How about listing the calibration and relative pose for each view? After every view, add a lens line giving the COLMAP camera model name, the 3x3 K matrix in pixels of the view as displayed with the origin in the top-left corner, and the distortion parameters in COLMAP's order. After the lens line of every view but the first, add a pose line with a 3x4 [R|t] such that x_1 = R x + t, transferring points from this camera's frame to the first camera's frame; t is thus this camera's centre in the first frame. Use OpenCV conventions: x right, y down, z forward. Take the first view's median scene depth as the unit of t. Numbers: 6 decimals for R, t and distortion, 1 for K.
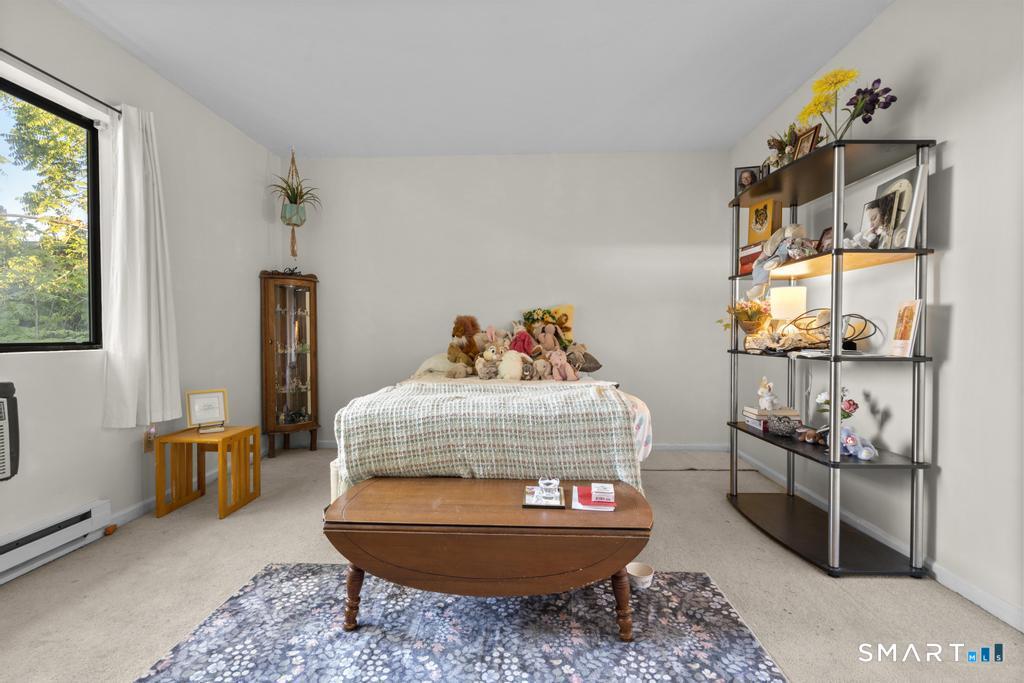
lens RADIAL K [[464.2, 0, 510.7], [0, 464.2, 339.8], [0, 0, 1]] dist [-0.002548, 0.000620]
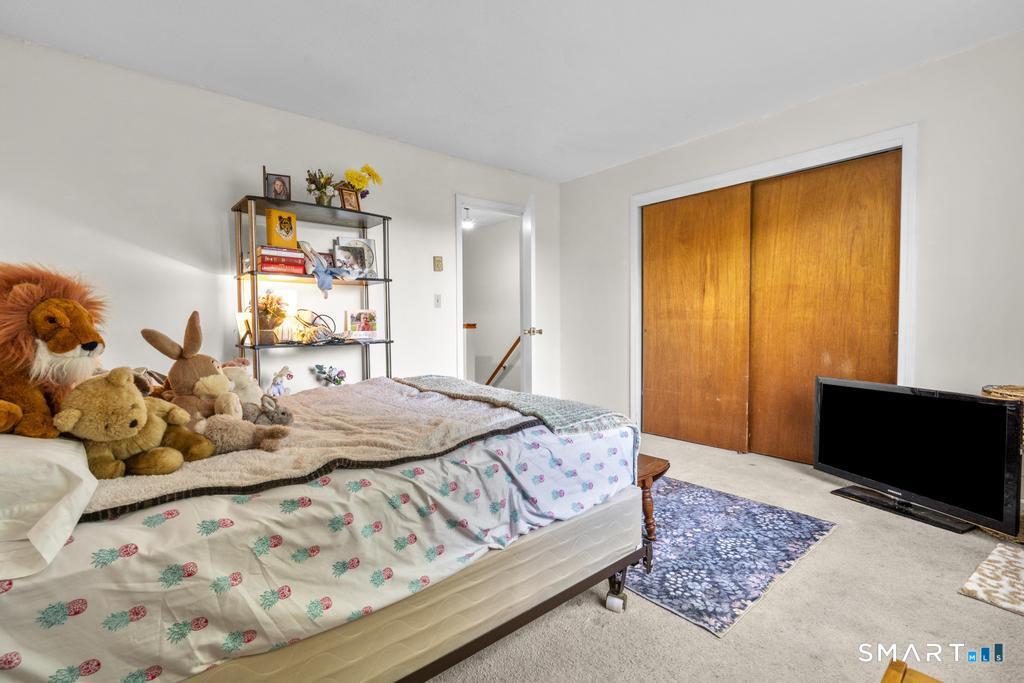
lens RADIAL K [[464.2, 0, 509.9], [0, 464.2, 340.5], [0, 0, 1]] dist [-0.002548, 0.000620]
pose [[-0.673993, -0.017409, 0.738532, -0.983890], [0.022575, 0.998770, 0.044146, -0.034955], [-0.738392, 0.046426, -0.672771, 2.032150]]
